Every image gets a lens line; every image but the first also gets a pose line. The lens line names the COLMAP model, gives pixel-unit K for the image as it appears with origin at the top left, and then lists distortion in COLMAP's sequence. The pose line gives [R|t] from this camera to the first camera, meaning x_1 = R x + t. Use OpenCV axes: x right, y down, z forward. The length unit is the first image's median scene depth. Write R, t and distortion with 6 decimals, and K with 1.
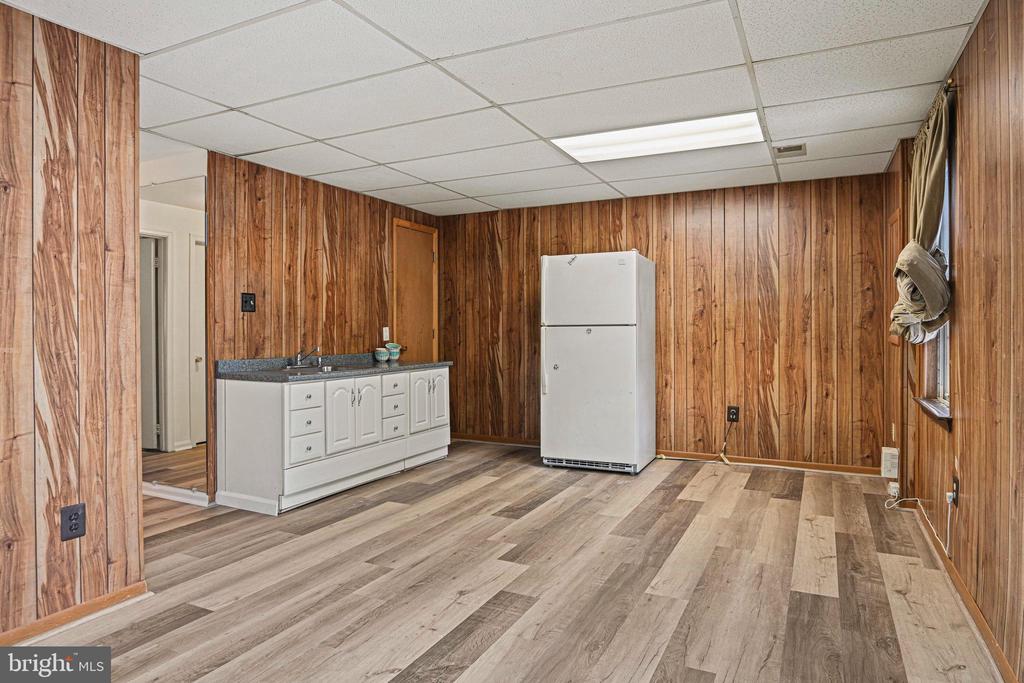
lens RADIAL K [[620.1, 0, 509.9], [0, 620.1, 336.6], [0, 0, 1]] dist [0.009665, -0.001457]
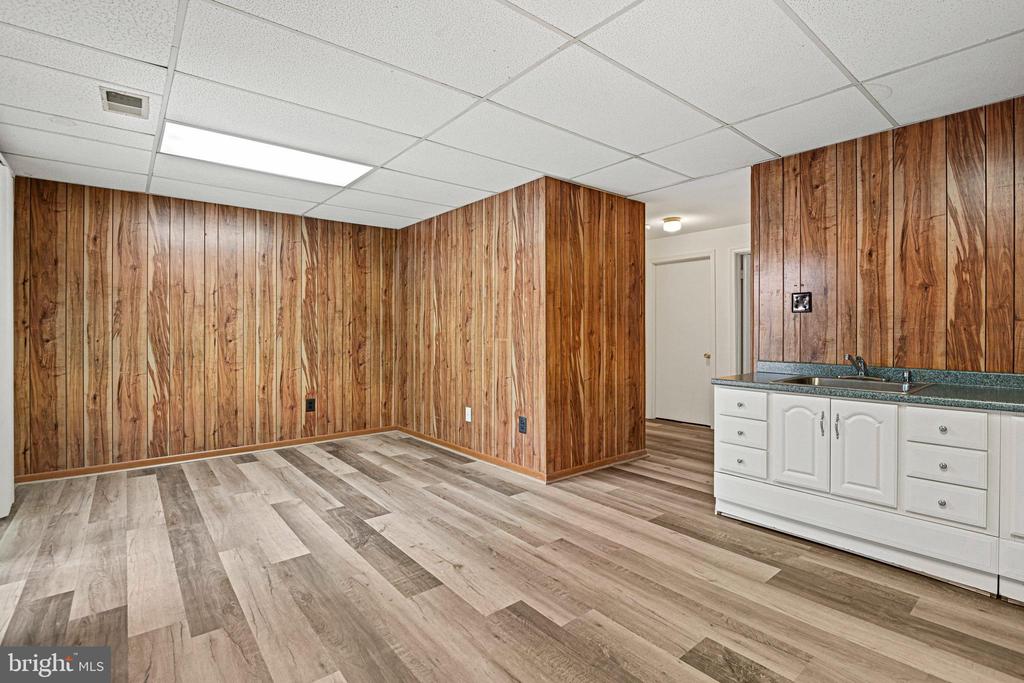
lens RADIAL K [[474.4, 0, 509.6], [0, 474.4, 336.0], [0, 0, 1]] dist [-0.021945, -0.001112]
pose [[-0.407865, 0.011083, -0.912975, 0.561790], [-0.010938, 0.999795, 0.017024, -0.015927], [0.912977, 0.016930, -0.407661, 1.215879]]
